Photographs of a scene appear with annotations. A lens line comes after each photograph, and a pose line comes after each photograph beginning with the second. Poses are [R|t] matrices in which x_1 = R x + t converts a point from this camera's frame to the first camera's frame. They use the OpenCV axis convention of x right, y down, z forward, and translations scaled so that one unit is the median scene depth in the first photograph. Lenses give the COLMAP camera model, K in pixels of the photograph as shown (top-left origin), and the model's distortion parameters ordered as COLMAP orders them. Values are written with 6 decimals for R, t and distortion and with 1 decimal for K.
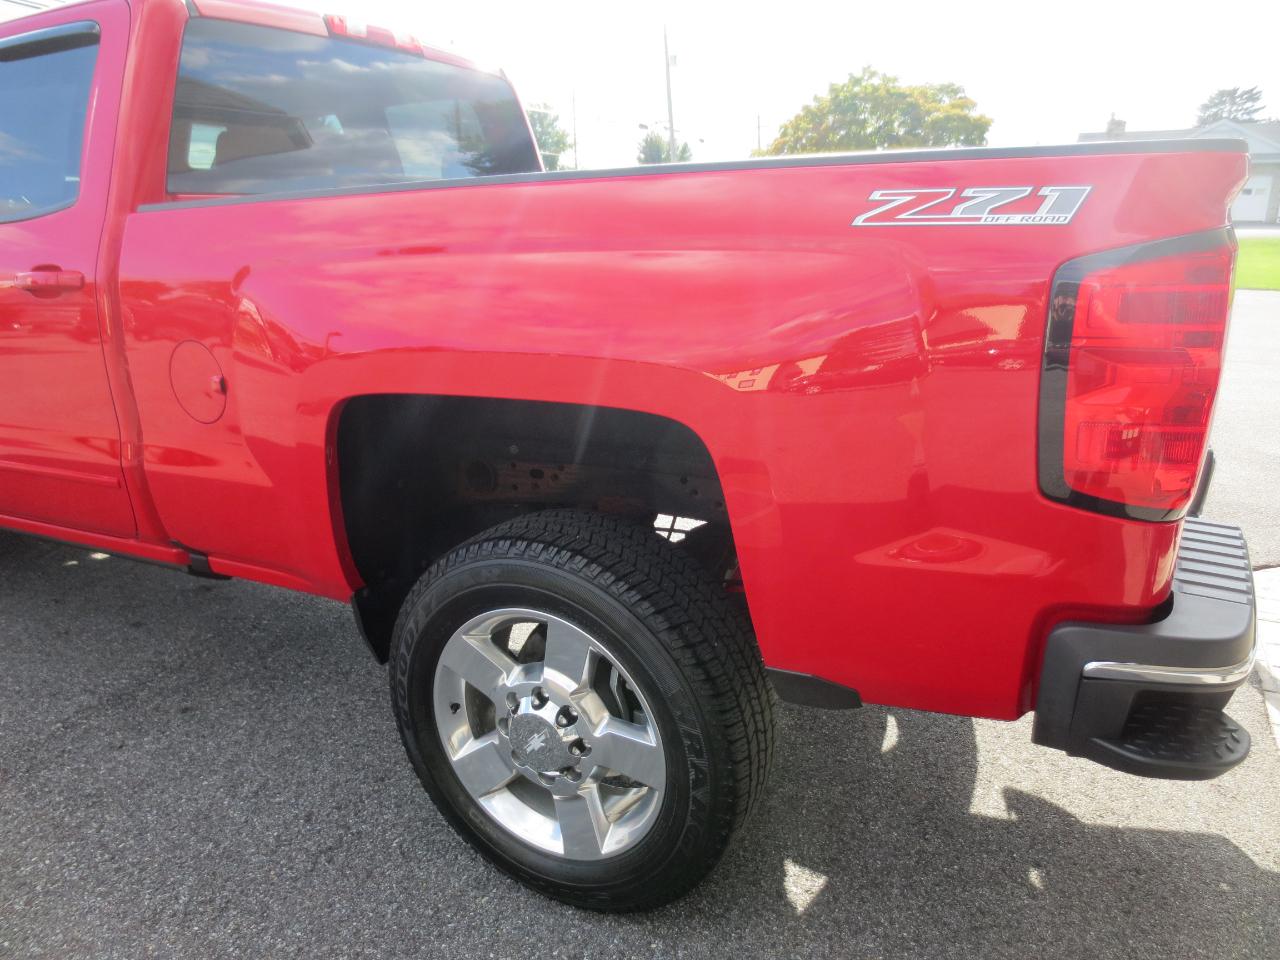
lens RADIAL K [[907.6, 0, 639.1], [0, 907.6, 481.9], [0, 0, 1]] dist [-0.034707, 0.008555]
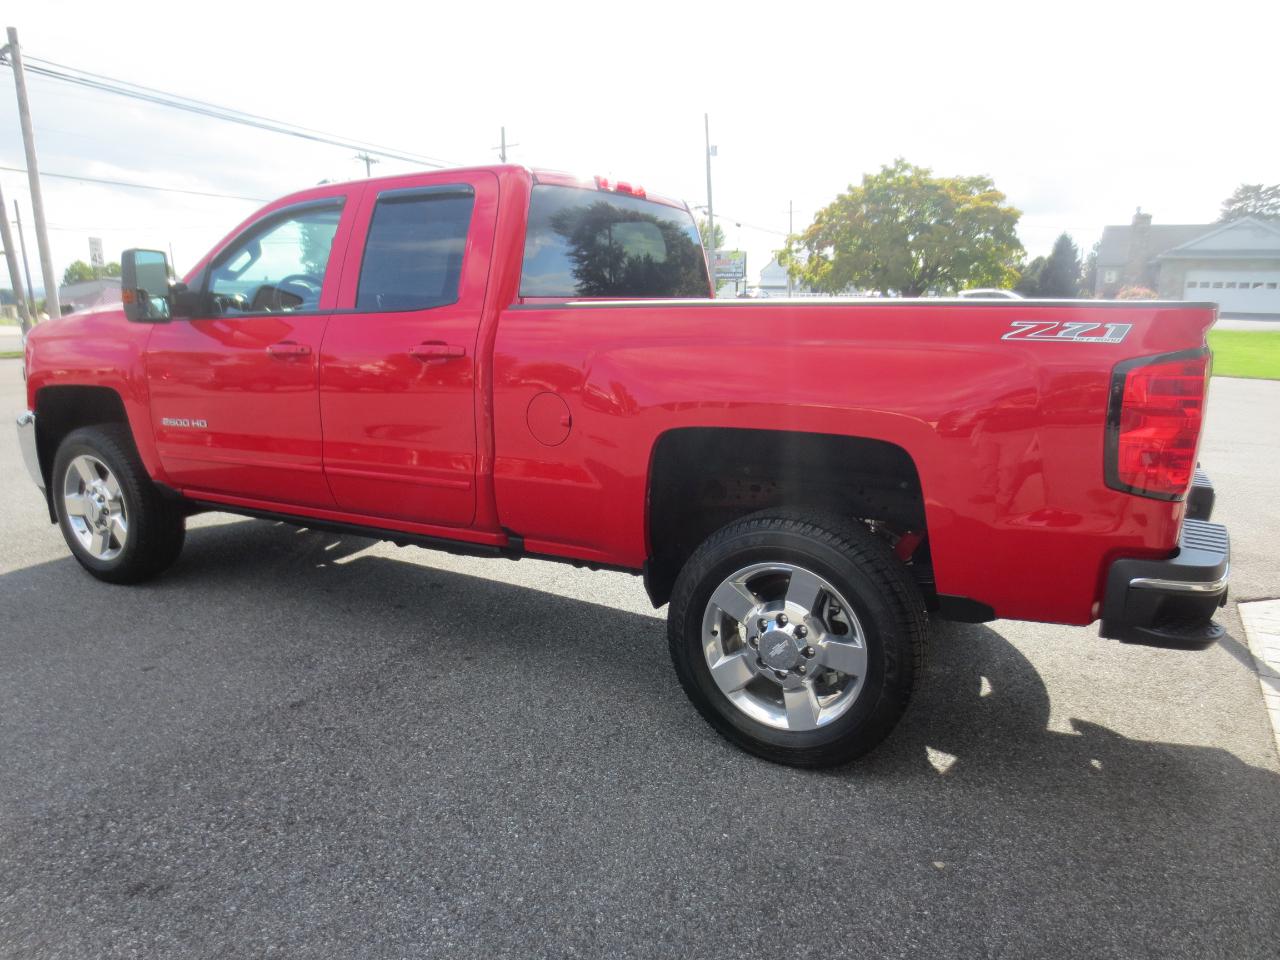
lens RADIAL K [[907.6, 0, 635.2], [0, 907.6, 481.8], [0, 0, 1]] dist [-0.034707, 0.008555]
pose [[0.999101, 0.030497, -0.029458, -0.300722], [-0.032756, 0.996295, -0.079521, 0.119699], [0.026924, 0.080414, 0.996398, -0.560627]]
